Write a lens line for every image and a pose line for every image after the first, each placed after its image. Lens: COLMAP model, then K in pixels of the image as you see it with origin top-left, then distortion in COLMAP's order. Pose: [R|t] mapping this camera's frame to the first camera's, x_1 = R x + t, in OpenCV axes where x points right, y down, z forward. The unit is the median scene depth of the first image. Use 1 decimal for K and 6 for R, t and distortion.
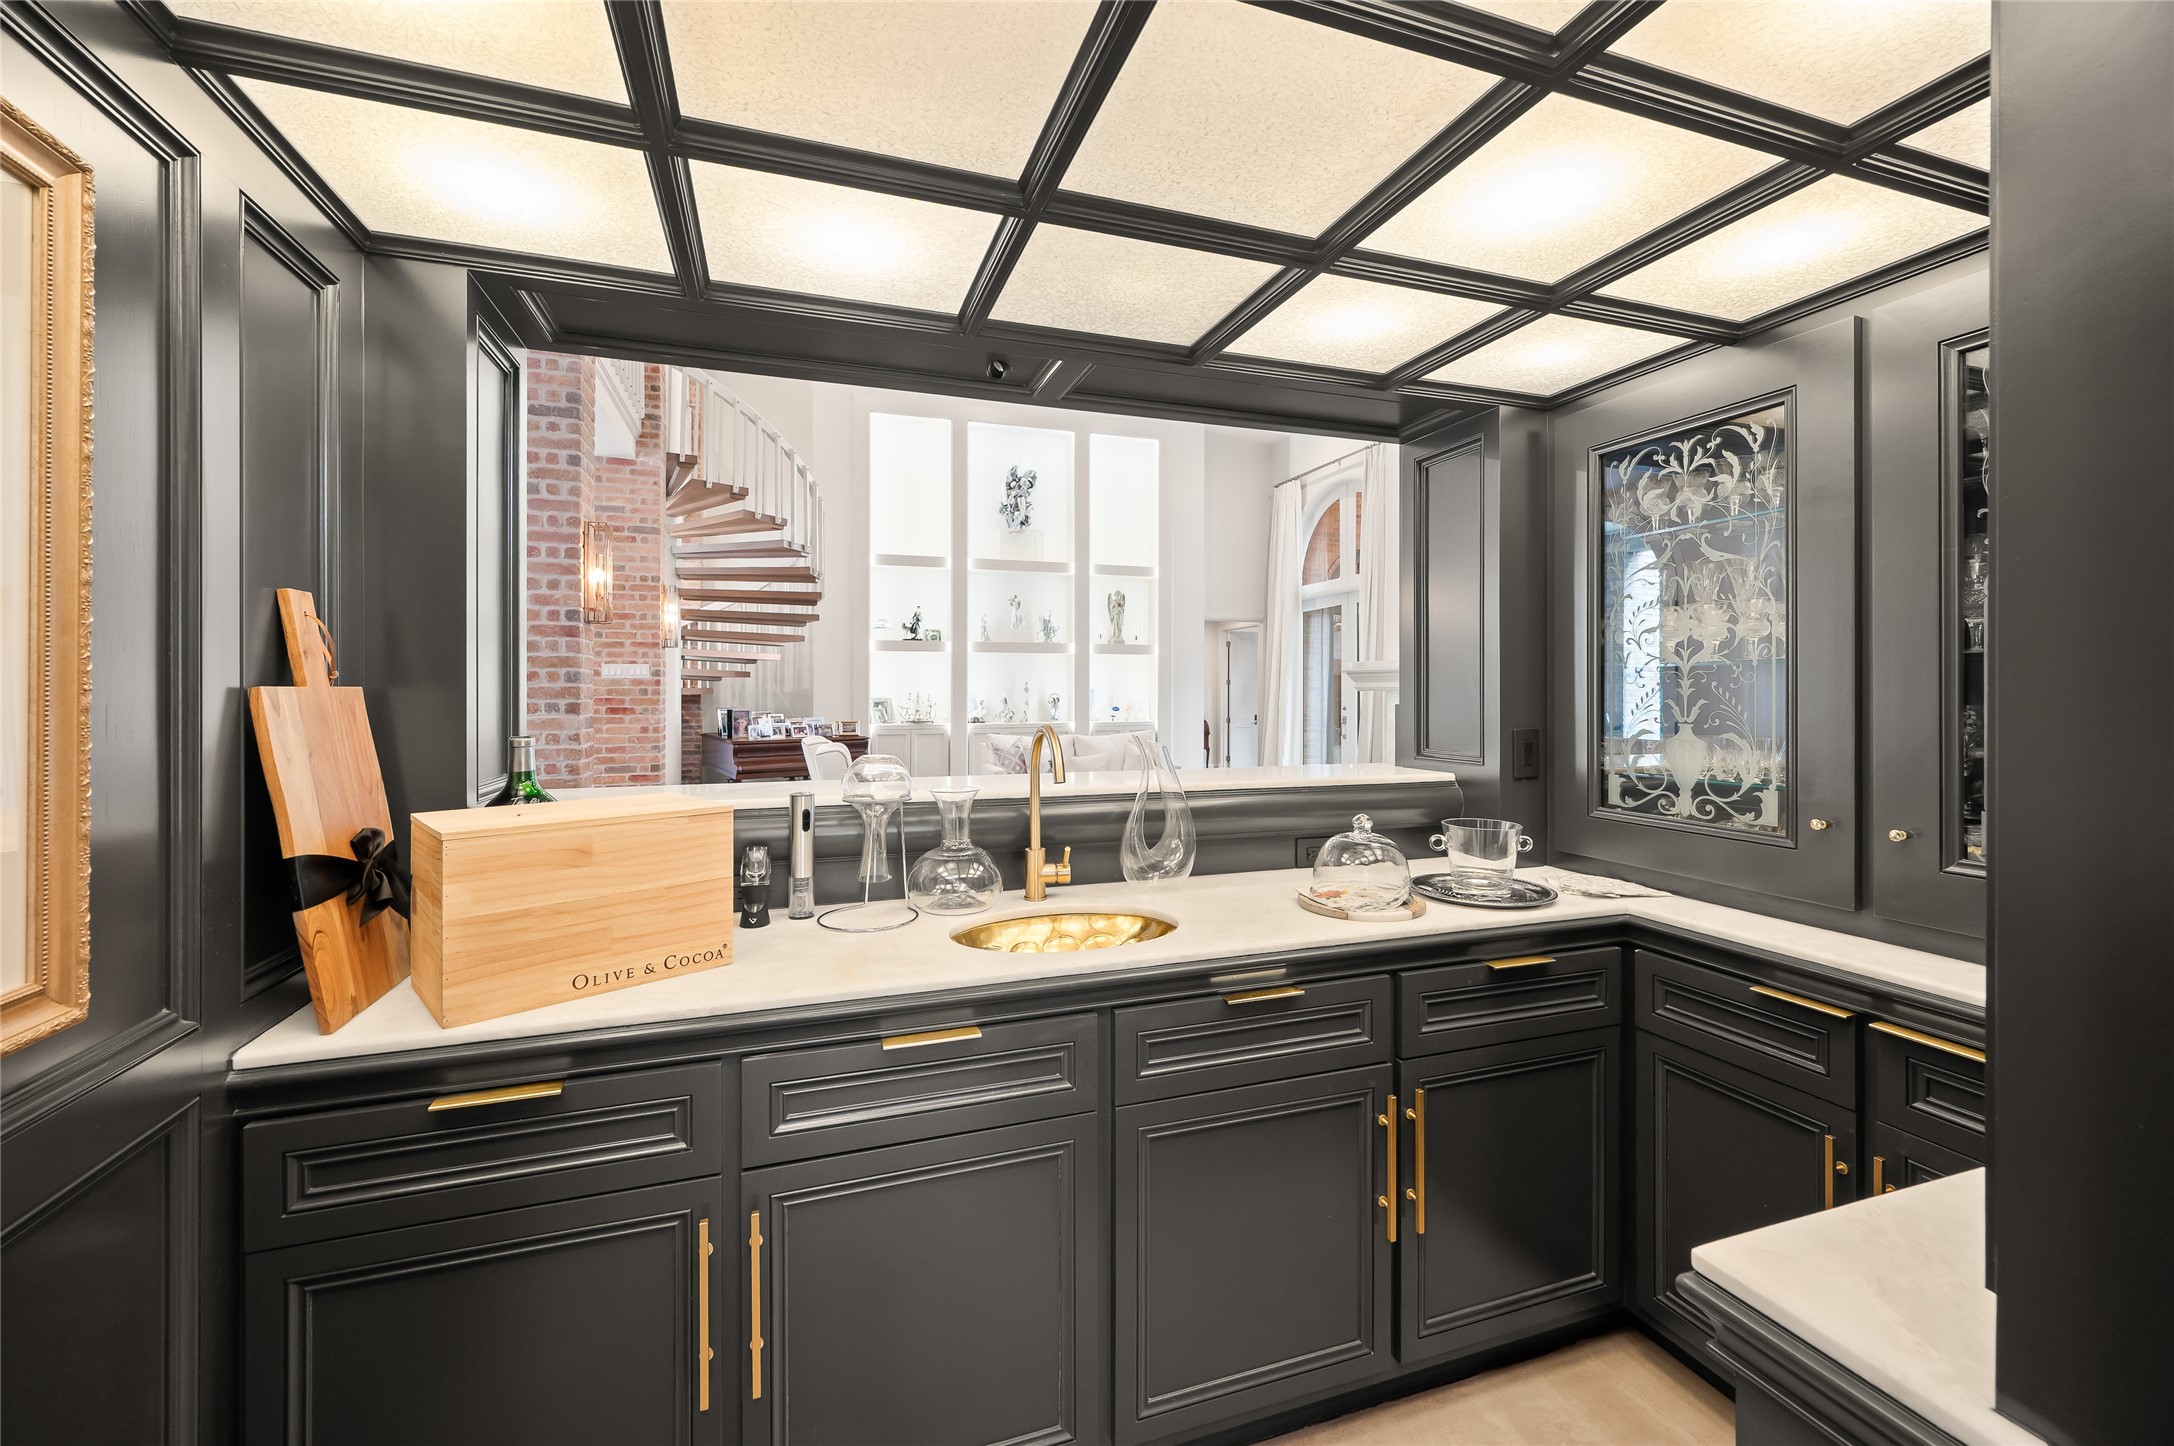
lens RADIAL K [[871.6, 0, 1090.6], [0, 871.6, 691.7], [0, 0, 1]] dist [0.000838, 0.000258]
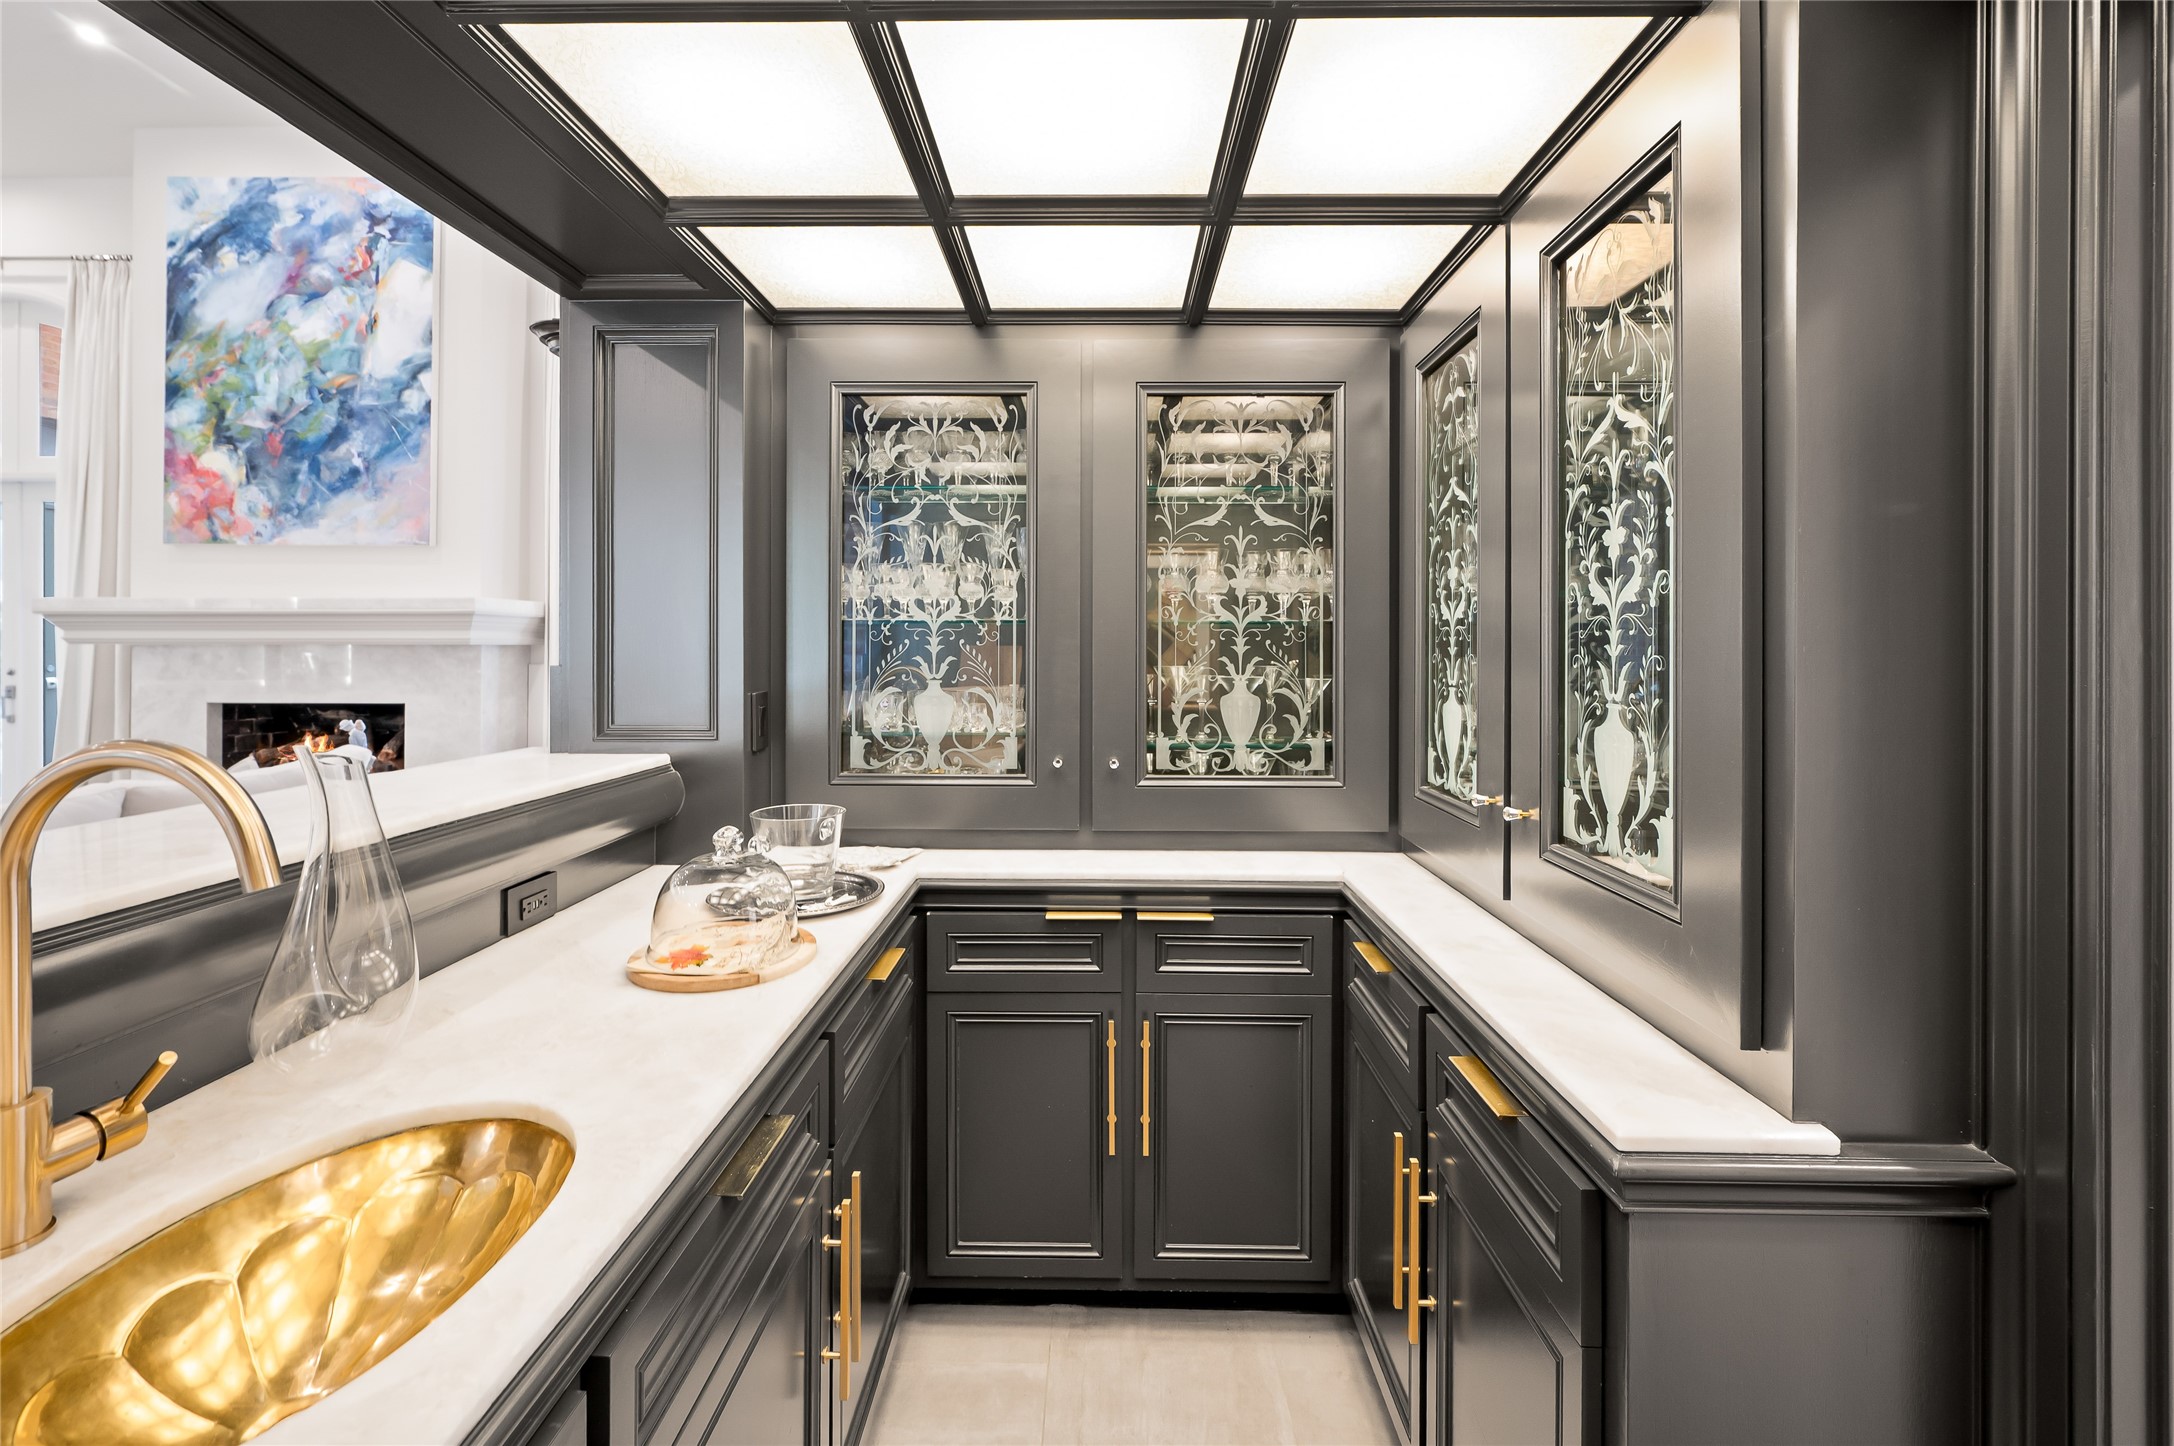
lens RADIAL K [[900.3, 0, 1088.3], [0, 900.3, 649.6], [0, 0, 1]] dist [0.001881, 0.000394]
pose [[0.343287, 0.001256, 0.939230, -0.193131], [-0.003445, 0.999994, -0.000078, 0.000518], [-0.939224, -0.003209, 0.343289, 0.360358]]
